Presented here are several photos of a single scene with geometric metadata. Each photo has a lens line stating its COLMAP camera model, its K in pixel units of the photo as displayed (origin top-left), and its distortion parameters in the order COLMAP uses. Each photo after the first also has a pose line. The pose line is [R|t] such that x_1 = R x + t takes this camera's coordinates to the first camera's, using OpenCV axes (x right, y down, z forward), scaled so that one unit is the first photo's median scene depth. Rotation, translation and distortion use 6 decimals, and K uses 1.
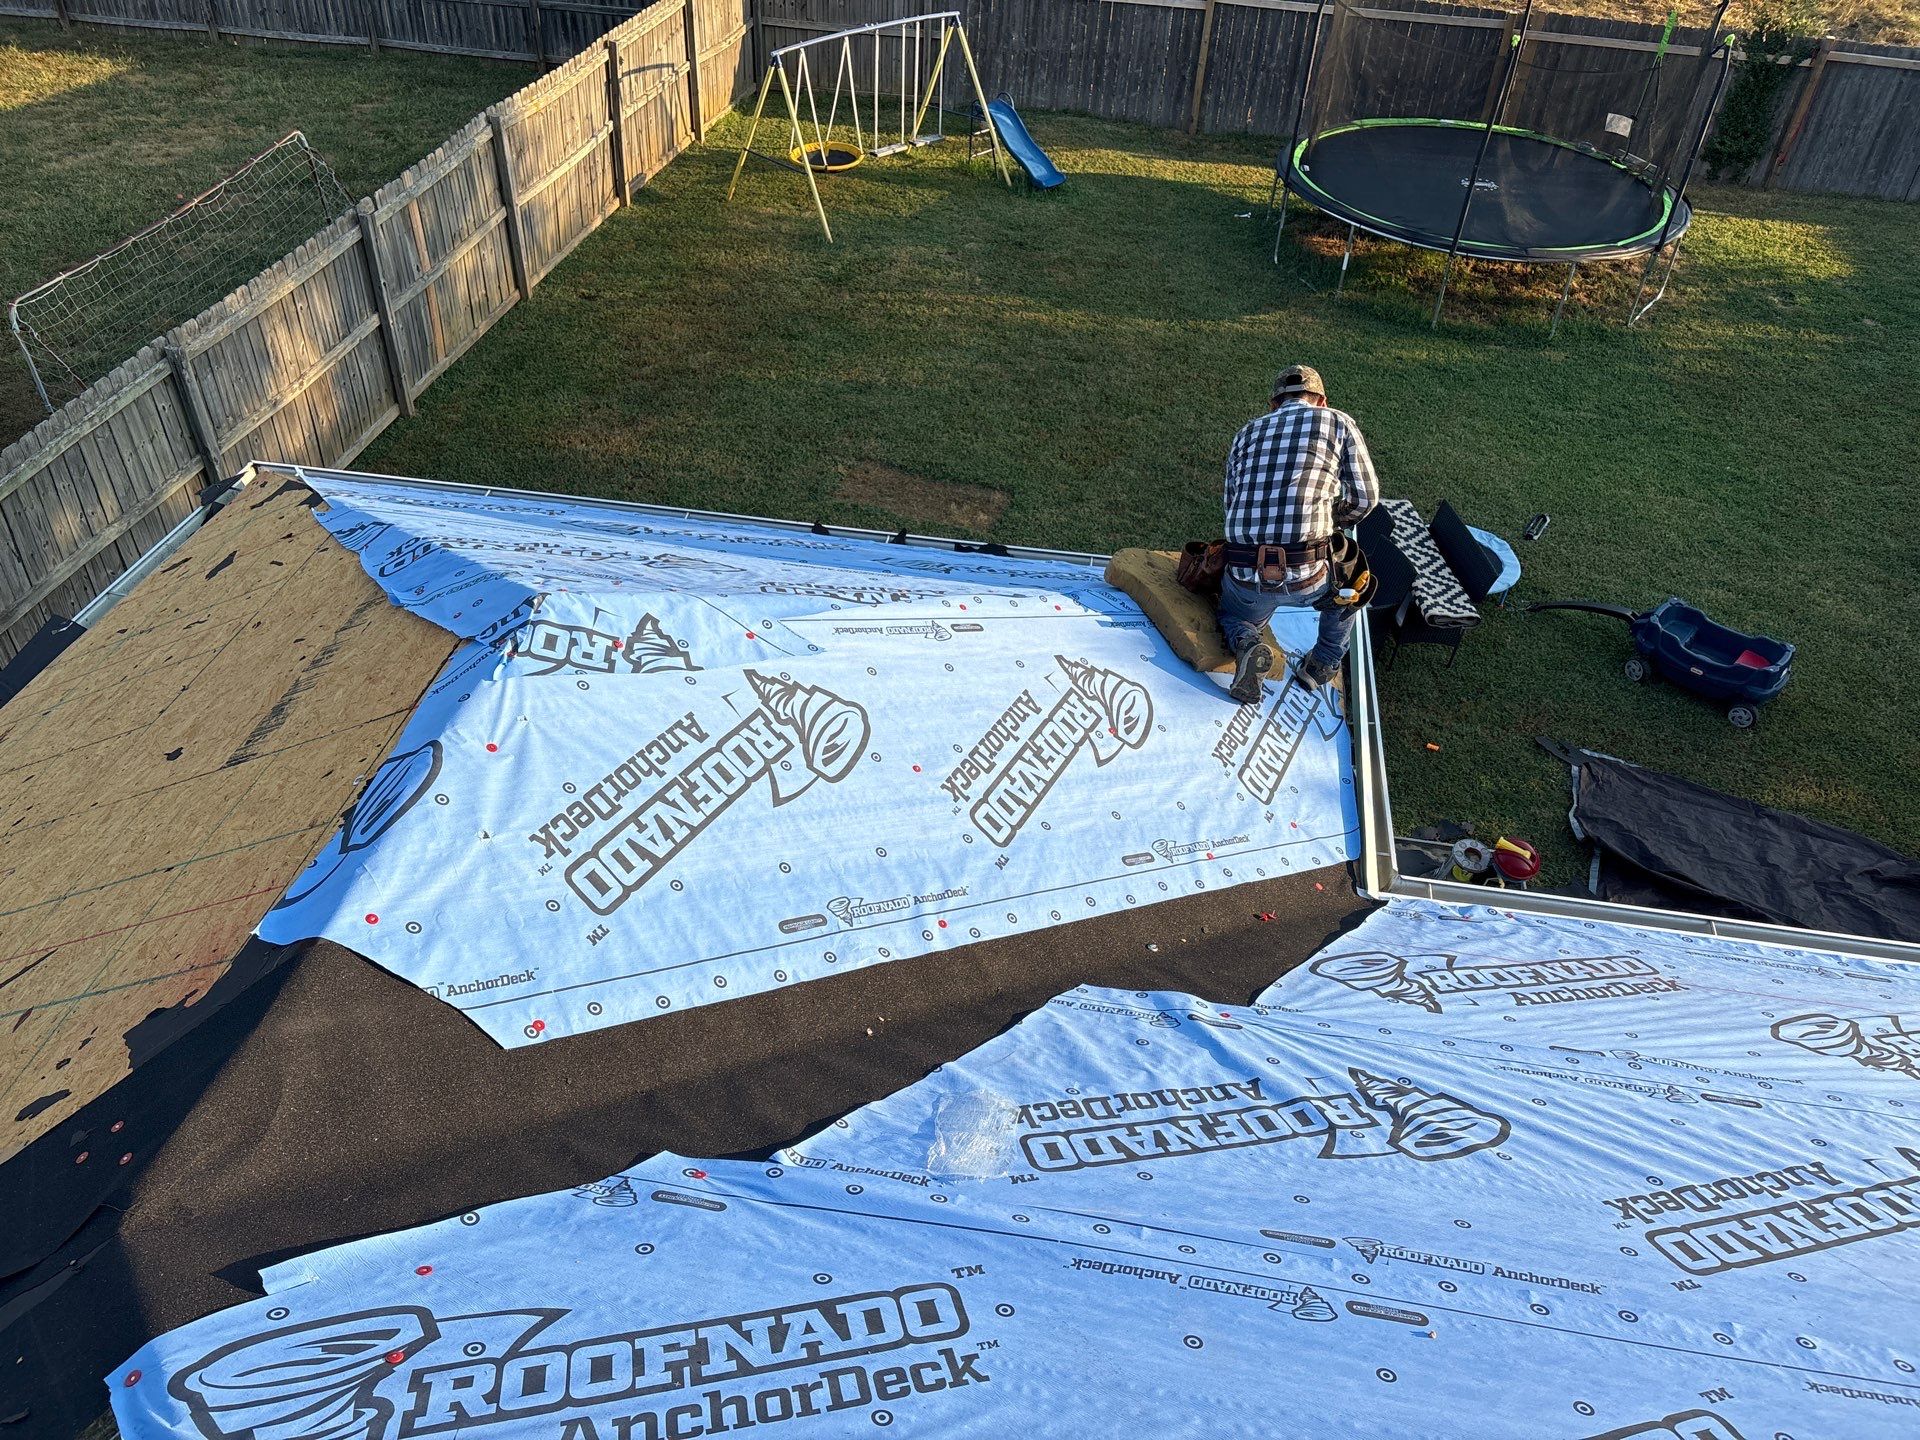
lens RADIAL K [[1381.9, 0, 954.5], [0, 1381.9, 714.3], [0, 0, 1]] dist [0.017812, -0.010889]
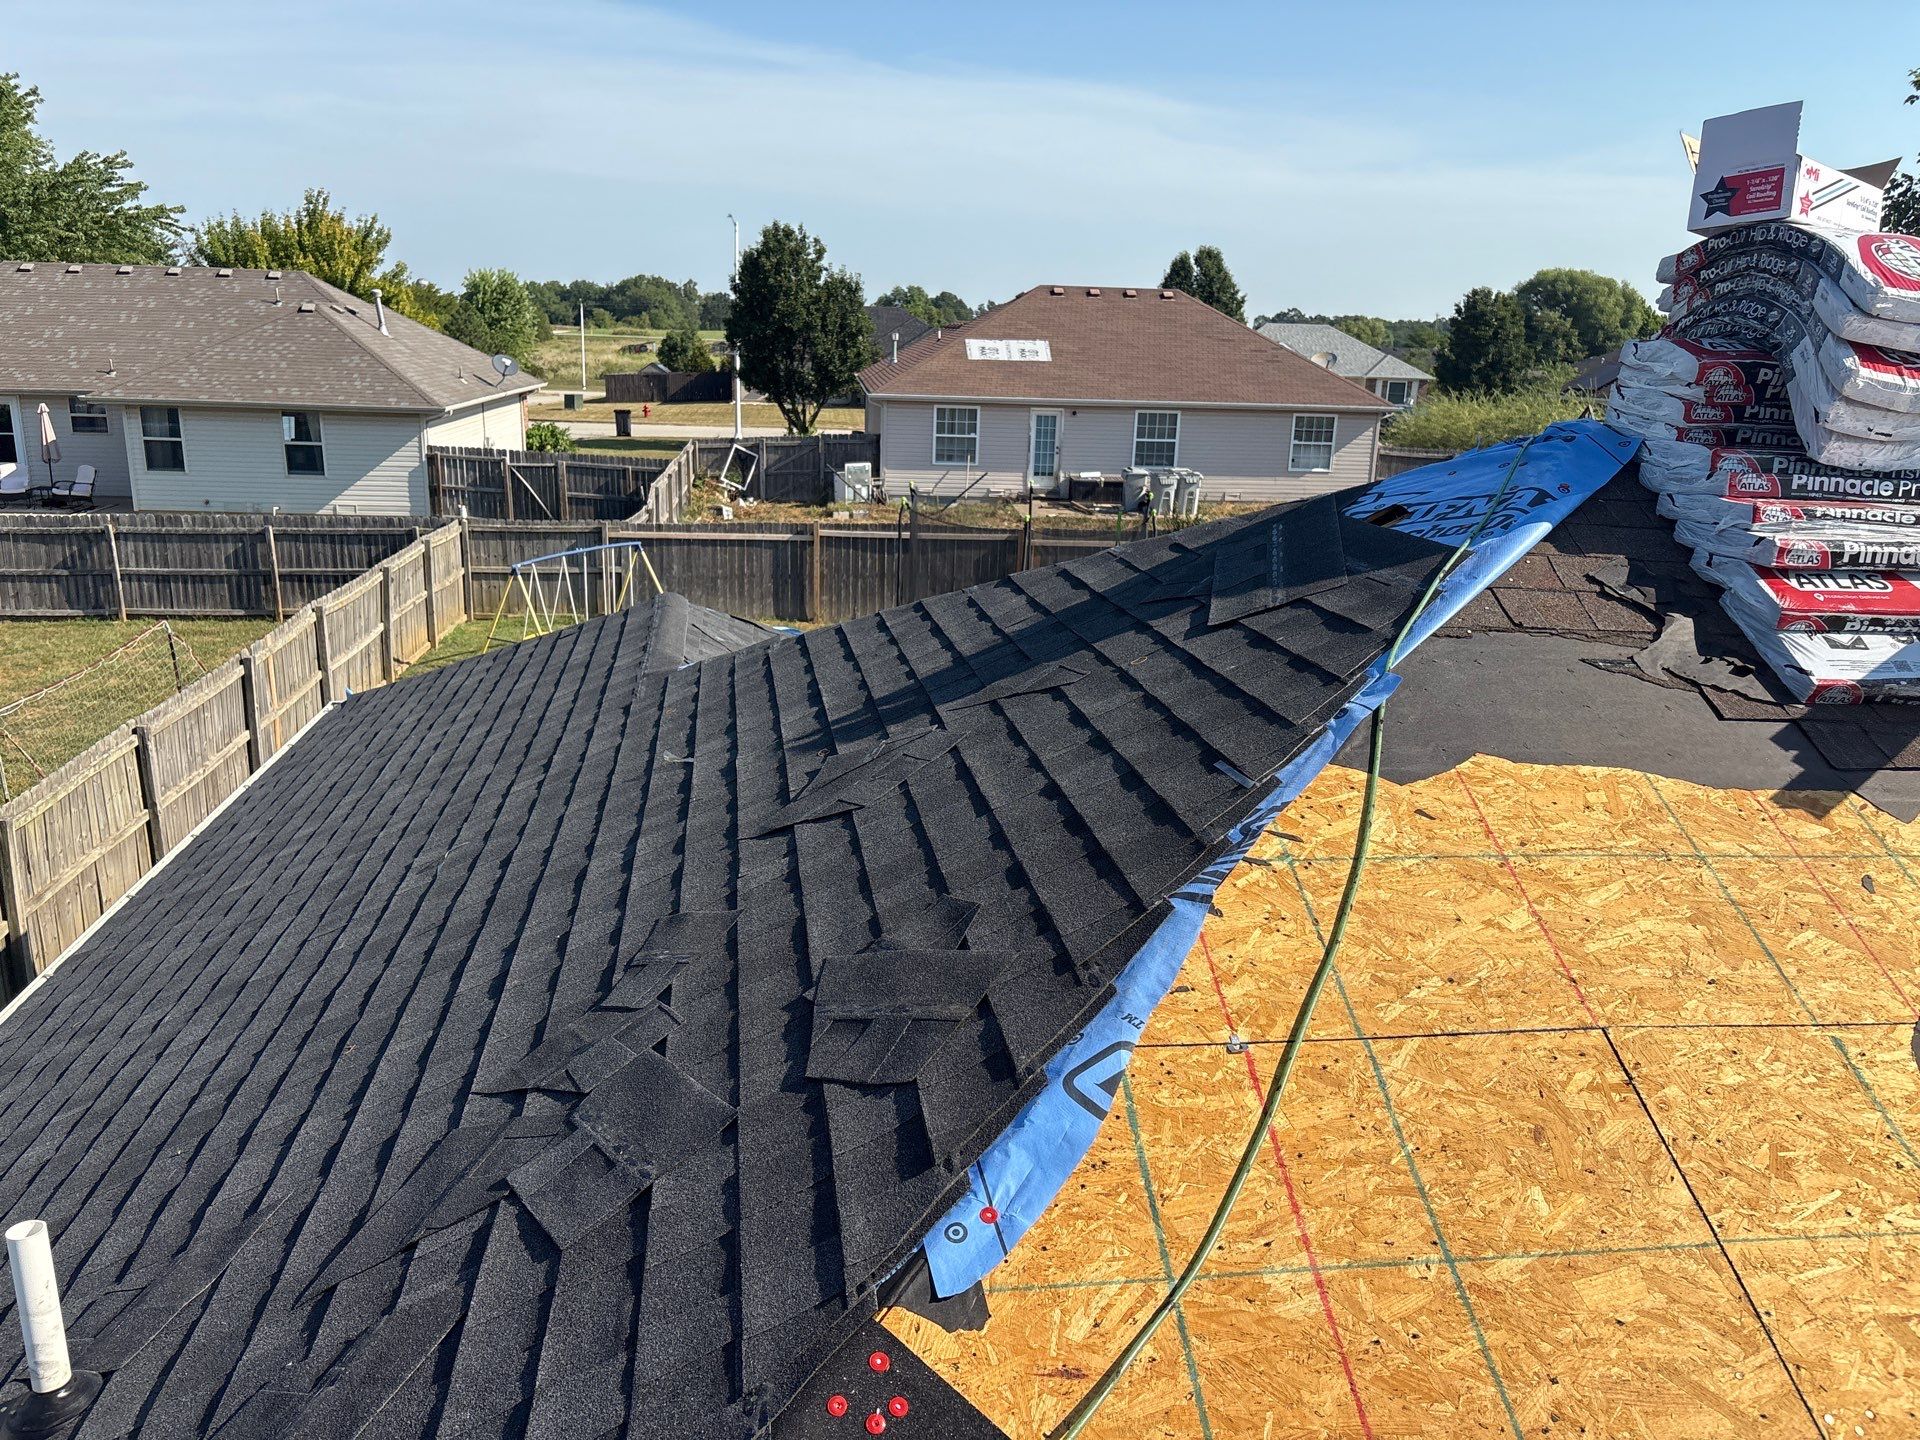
lens RADIAL K [[1381.9, 0, 960.1], [0, 1381.9, 726.2], [0, 0, 1]] dist [0.017812, -0.010889]
pose [[0.955335, -0.097430, 0.279002, -0.106031], [0.196696, 0.914228, -0.354256, 0.230796], [-0.220557, 0.393311, 0.892559, -0.242851]]
